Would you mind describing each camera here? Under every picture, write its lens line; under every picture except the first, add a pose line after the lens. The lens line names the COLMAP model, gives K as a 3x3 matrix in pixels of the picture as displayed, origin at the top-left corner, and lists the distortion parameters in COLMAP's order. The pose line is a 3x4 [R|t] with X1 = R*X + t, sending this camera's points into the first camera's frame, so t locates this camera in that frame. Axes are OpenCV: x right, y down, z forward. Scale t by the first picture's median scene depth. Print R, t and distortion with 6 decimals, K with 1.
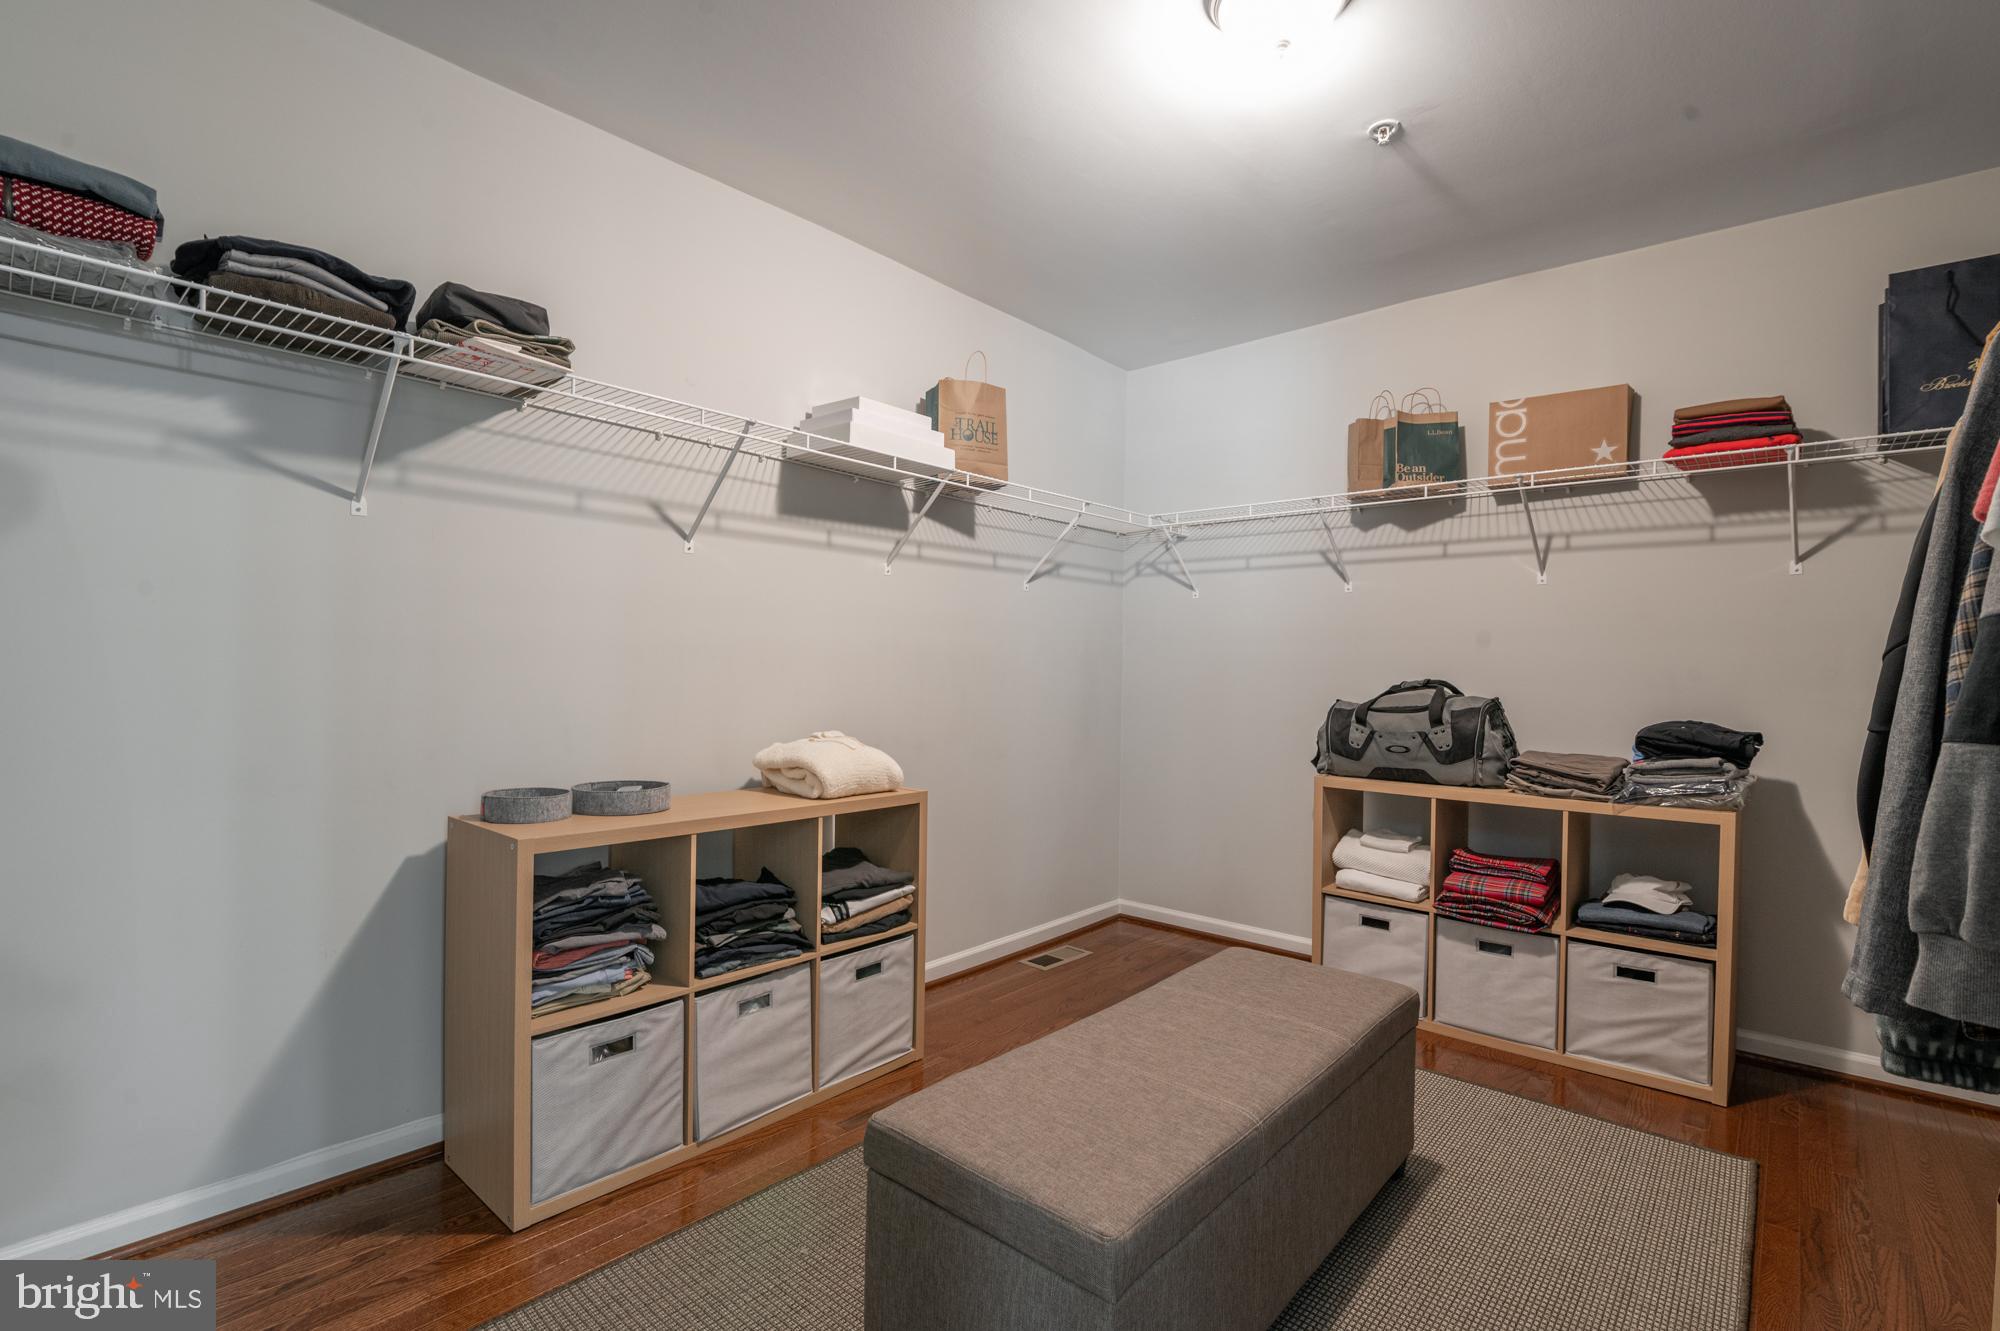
lens RADIAL K [[914.0, 0, 1000.0], [0, 914.0, 665.5], [0, 0, 1]] dist [-0.010802, -0.000432]
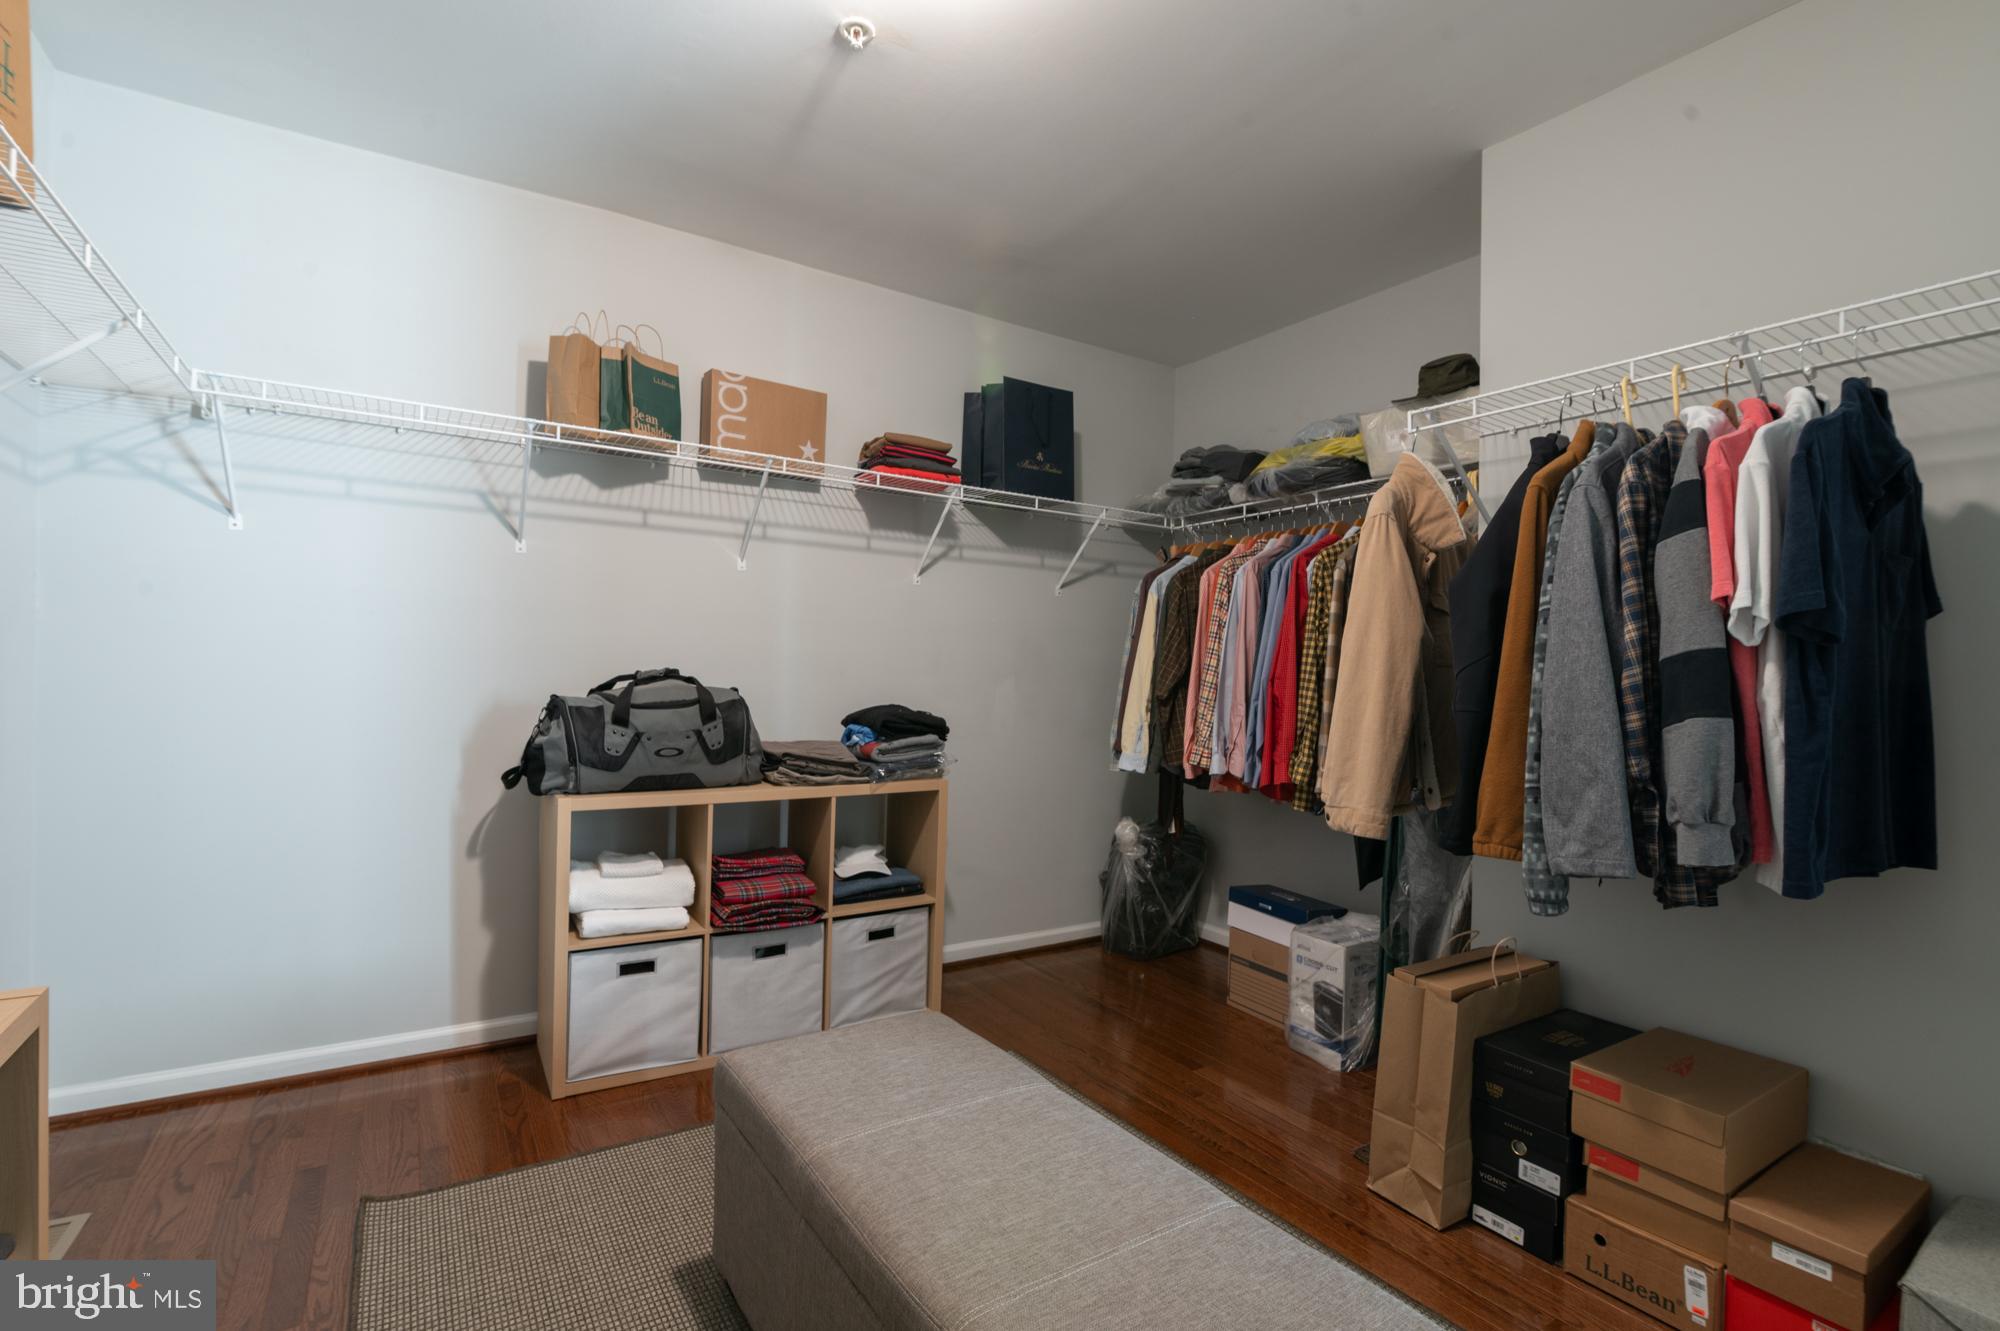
lens RADIAL K [[914.0, 0, 1000.0], [0, 914.0, 665.5], [0, 0, 1]] dist [-0.010802, -0.000432]
pose [[0.278772, -0.003478, 0.960351, -0.277550], [-0.022113, 0.999705, 0.010040, -0.002963], [-0.960103, -0.024035, 0.278613, 0.465185]]
